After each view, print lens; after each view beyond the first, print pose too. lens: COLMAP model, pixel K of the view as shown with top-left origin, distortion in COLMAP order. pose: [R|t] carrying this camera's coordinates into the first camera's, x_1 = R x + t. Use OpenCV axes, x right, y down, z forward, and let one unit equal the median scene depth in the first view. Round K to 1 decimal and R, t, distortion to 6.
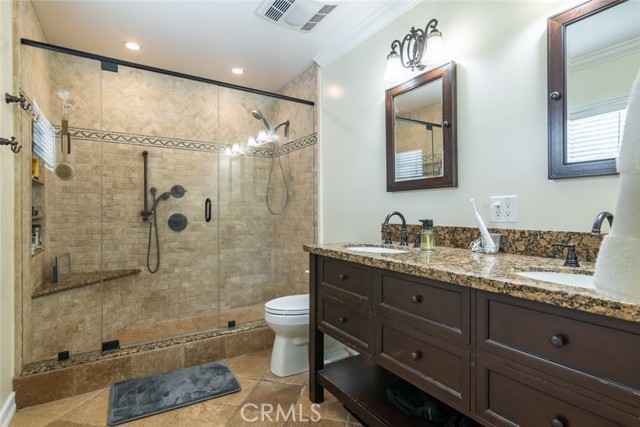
lens RADIAL K [[323.1, 0, 321.3], [0, 323.1, 211.7], [0, 0, 1]] dist [-0.003177, -0.000171]
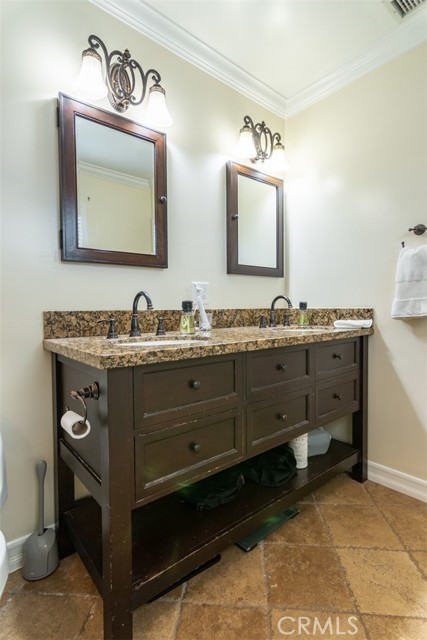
lens RADIAL K [[323.1, 0, 216.5], [0, 323.1, 318.0], [0, 0, 1]] dist [-0.003177, -0.000171]
pose [[-0.139222, -0.031807, 0.989750, -0.629158], [0.008677, 0.999406, 0.033338, 0.044753], [-0.990223, 0.013229, -0.138863, 1.100524]]
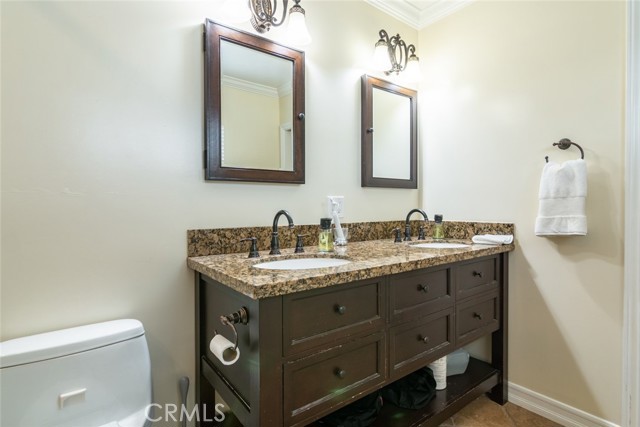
lens RADIAL K [[323.1, 0, 318.4], [0, 323.1, 211.0], [0, 0, 1]] dist [-0.003177, -0.000171]
pose [[-0.083846, -0.013445, 0.996388, -0.620586], [0.003654, 0.999898, 0.013799, -0.009745], [-0.996472, 0.004798, -0.083789, 1.155743]]
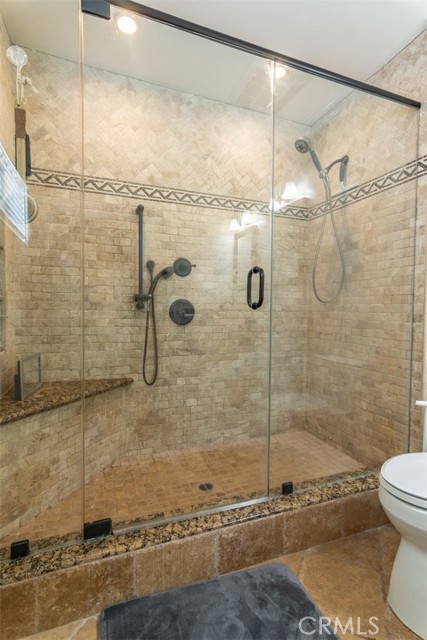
lens RADIAL K [[323.1, 0, 219.8], [0, 323.1, 318.6], [0, 0, 1]] dist [-0.003177, -0.000171]
pose [[0.981170, 0.017693, -0.192334, -0.251001], [-0.012193, 0.999483, 0.029745, 0.027184], [0.192761, -0.026840, 0.980879, 0.366788]]
